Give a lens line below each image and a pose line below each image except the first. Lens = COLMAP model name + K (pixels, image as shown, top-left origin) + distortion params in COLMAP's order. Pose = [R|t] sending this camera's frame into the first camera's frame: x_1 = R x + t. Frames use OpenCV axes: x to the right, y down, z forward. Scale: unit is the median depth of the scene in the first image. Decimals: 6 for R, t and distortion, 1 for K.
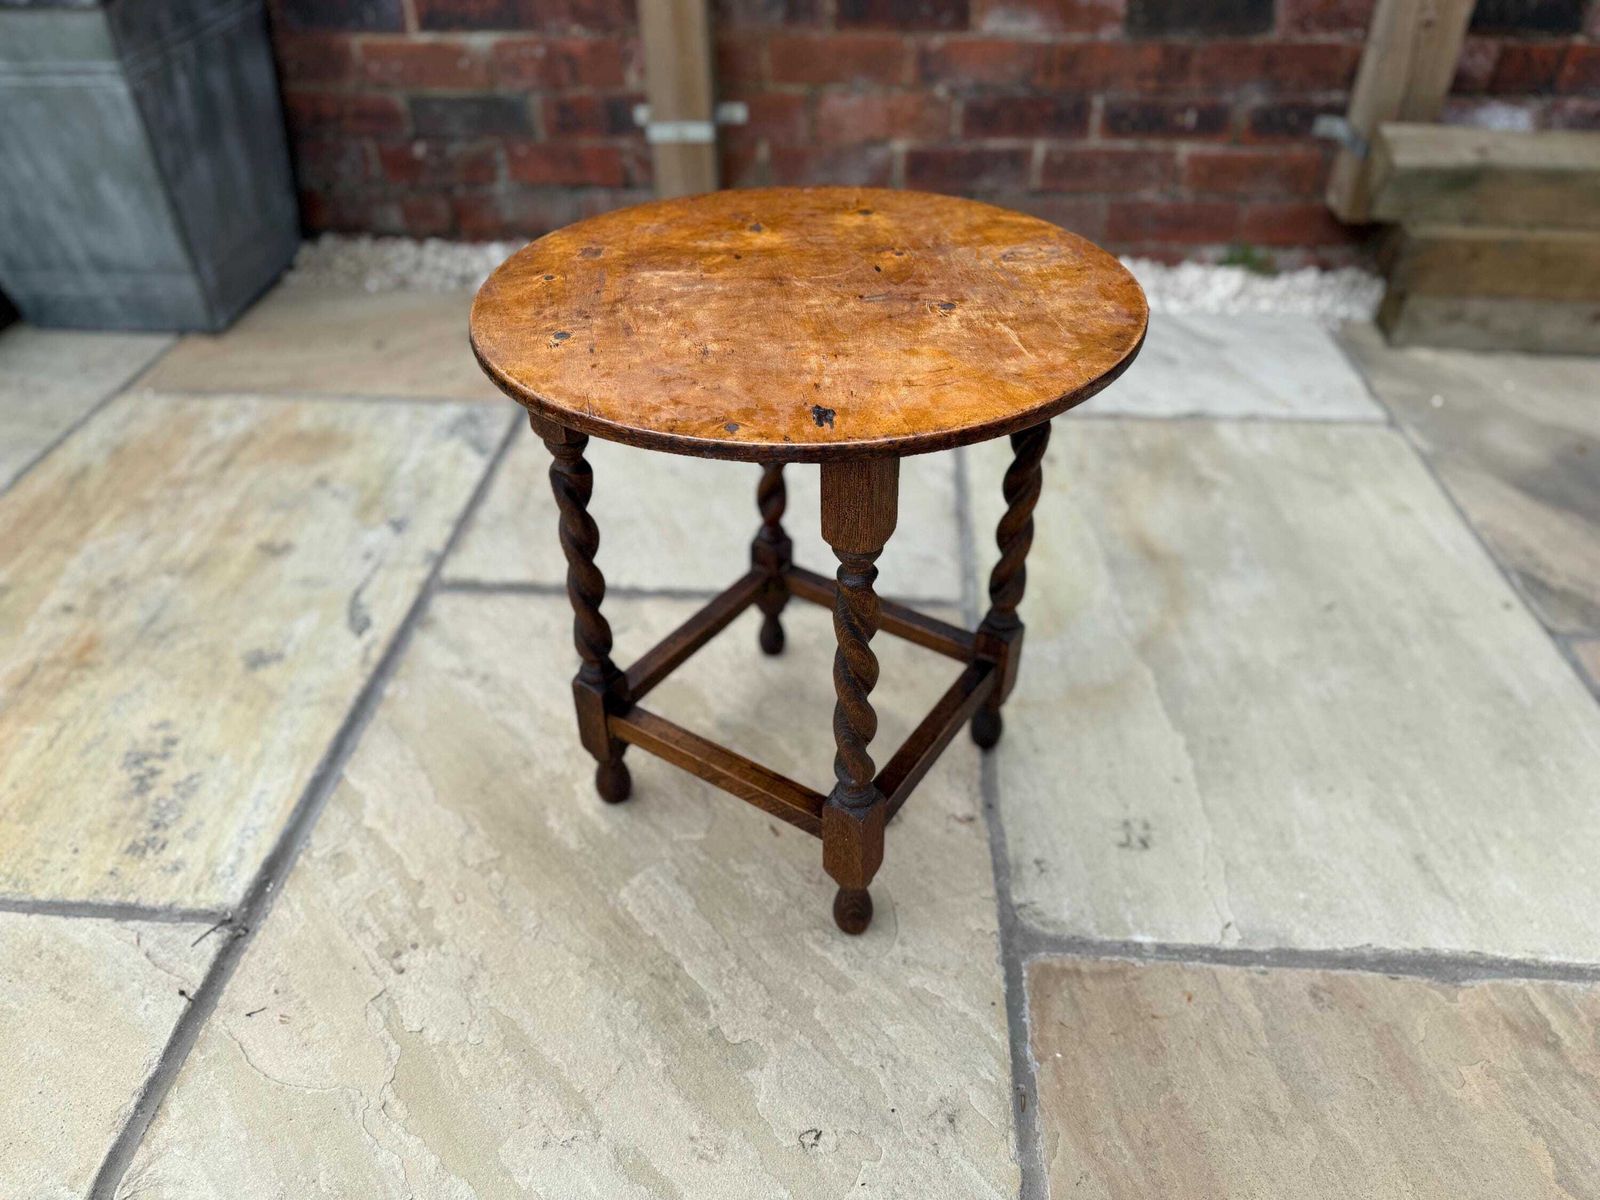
lens RADIAL K [[1153.2, 0, 794.7], [0, 1153.2, 607.7], [0, 0, 1]] dist [0.007096, -0.022661]
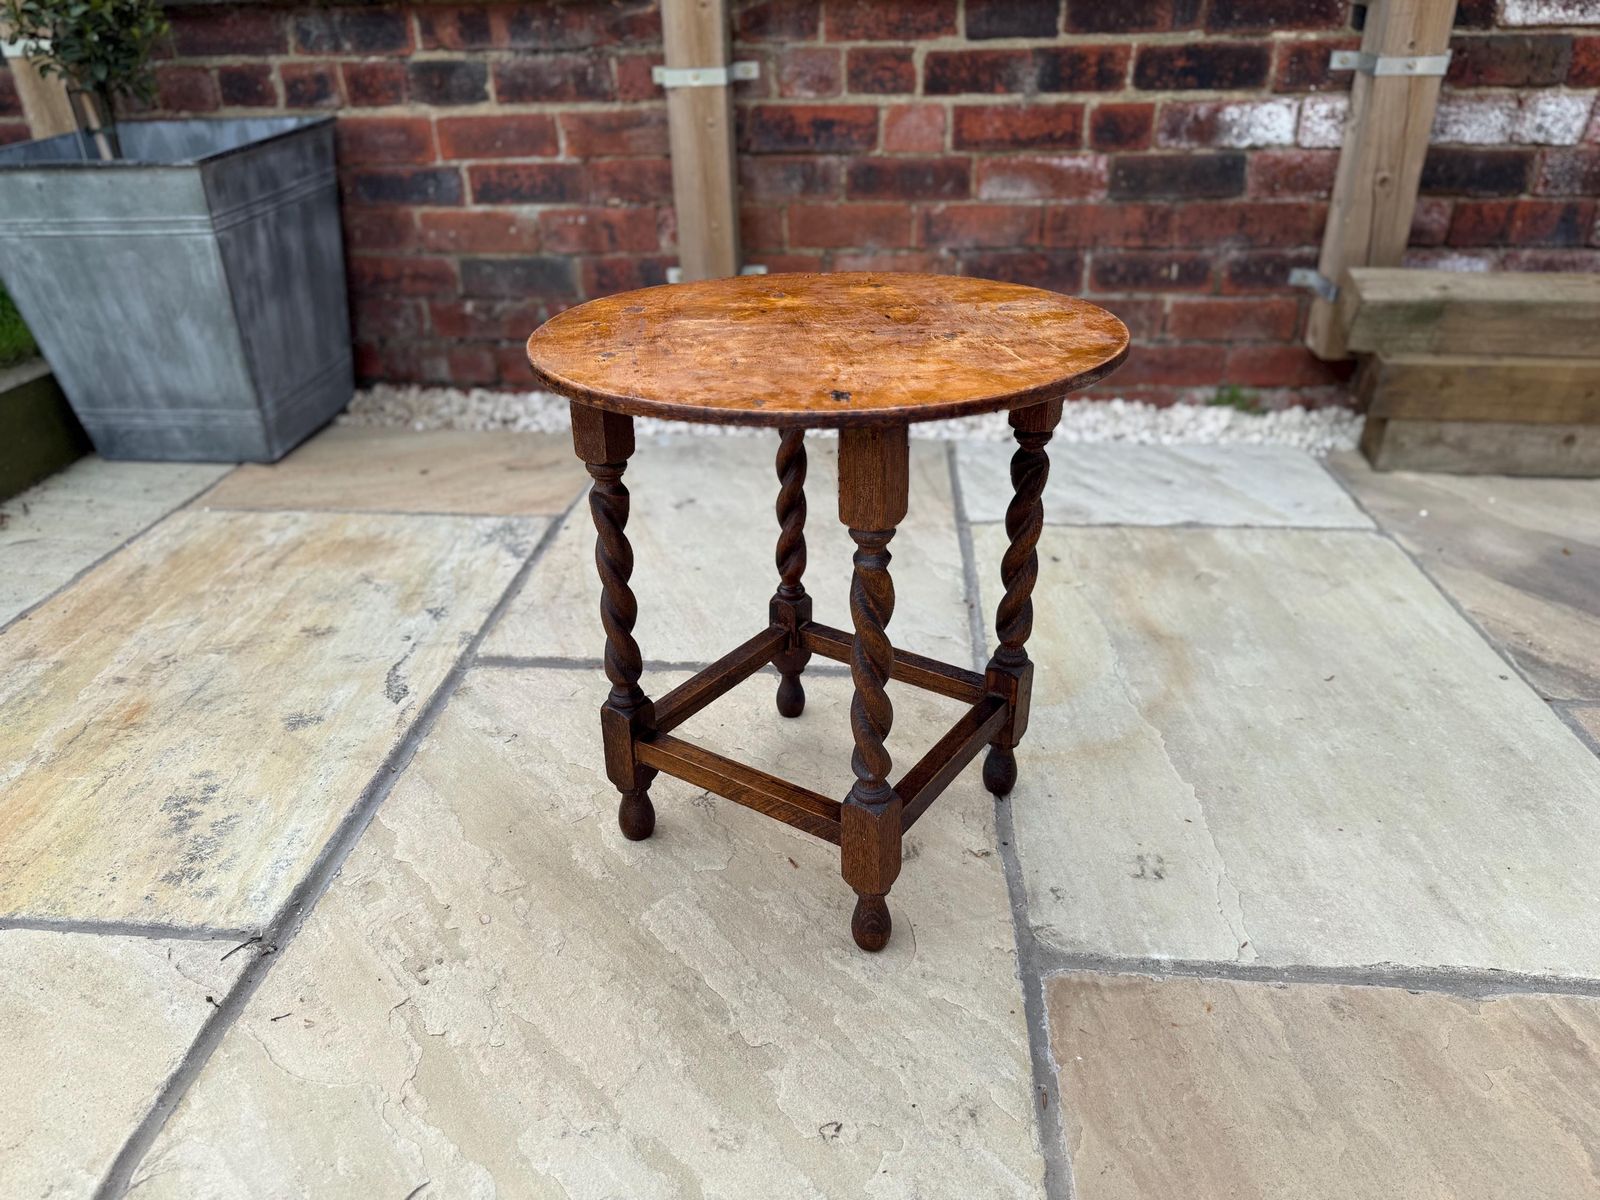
lens RADIAL K [[1153.2, 0, 792.4], [0, 1153.2, 601.3], [0, 0, 1]] dist [0.007096, -0.022661]
pose [[0.999886, -0.000430, -0.015091, -0.003177], [-0.002296, 0.983641, -0.180126, 0.143357], [0.014922, 0.180140, 0.983528, -0.043861]]
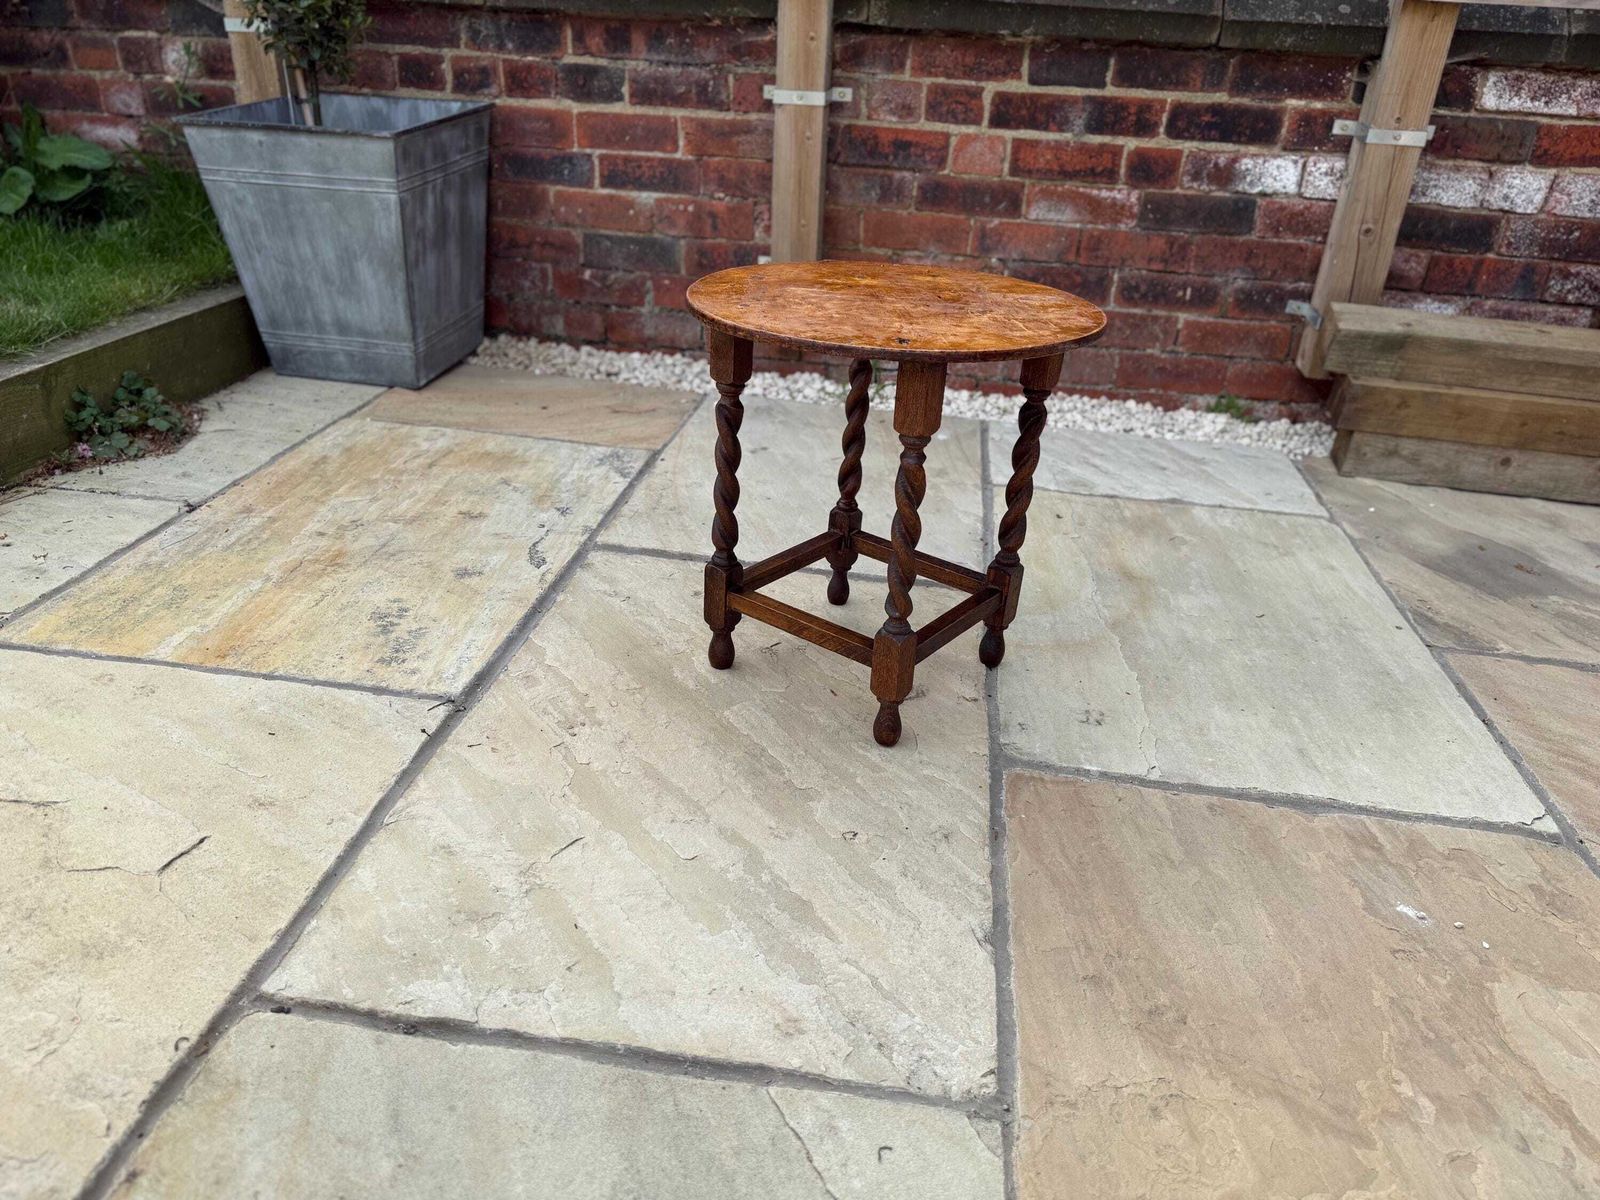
lens RADIAL K [[1153.2, 0, 796.7], [0, 1153.2, 602.6], [0, 0, 1]] dist [0.007096, -0.022661]
pose [[0.995190, 0.090560, -0.037371, -0.020374], [-0.095815, 0.979252, -0.178562, 0.326597], [0.020425, 0.181284, 0.983219, -0.373889]]
